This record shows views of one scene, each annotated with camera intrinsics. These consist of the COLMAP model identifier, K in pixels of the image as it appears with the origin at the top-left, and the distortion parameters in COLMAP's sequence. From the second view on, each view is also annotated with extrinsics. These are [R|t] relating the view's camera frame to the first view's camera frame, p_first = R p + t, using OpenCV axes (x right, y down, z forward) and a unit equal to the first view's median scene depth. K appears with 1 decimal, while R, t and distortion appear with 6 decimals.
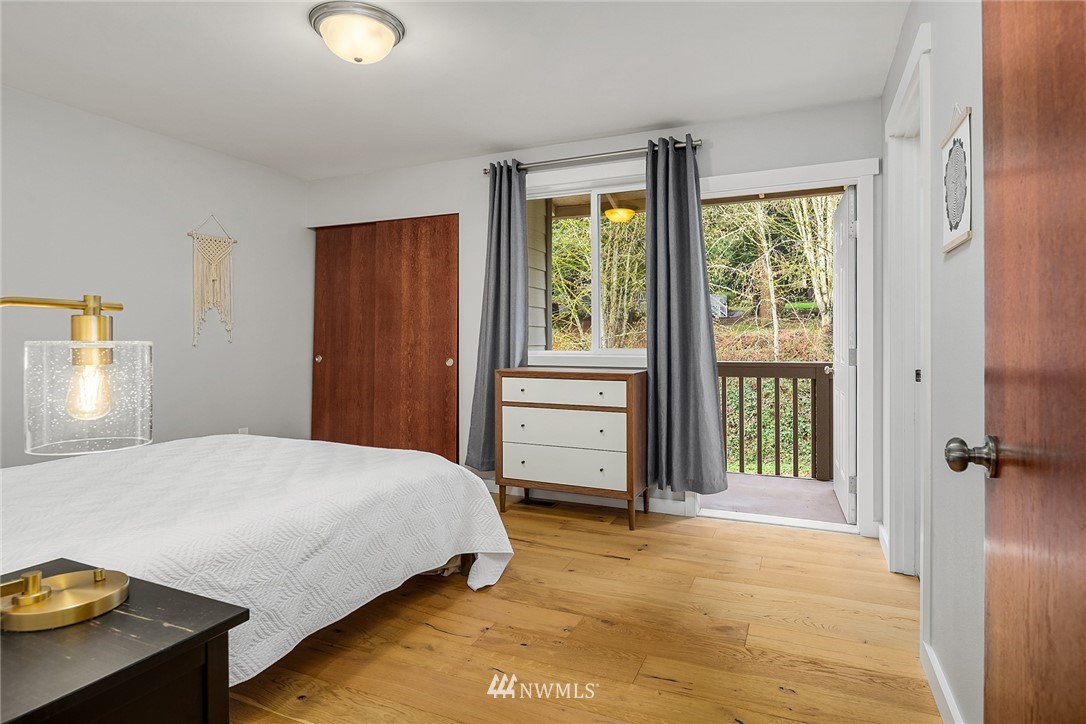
lens RADIAL K [[589.1, 0, 541.0], [0, 589.1, 341.8], [0, 0, 1]] dist [-0.001437, -0.000305]
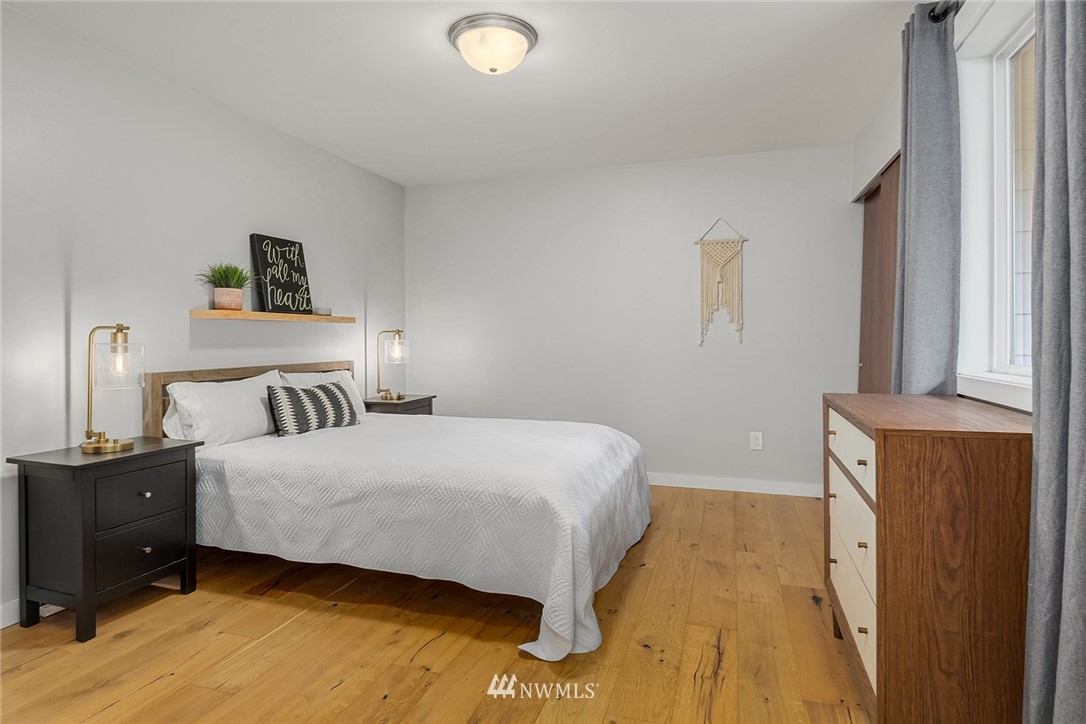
lens RADIAL K [[589.1, 0, 541.0], [0, 589.1, 341.8], [0, 0, 1]] dist [-0.001437, -0.000305]
pose [[0.098709, 0.001907, -0.995115, 0.837624], [0.000089, 0.999998, 0.001925, -0.005174], [0.995116, -0.000278, 0.098708, 1.130579]]
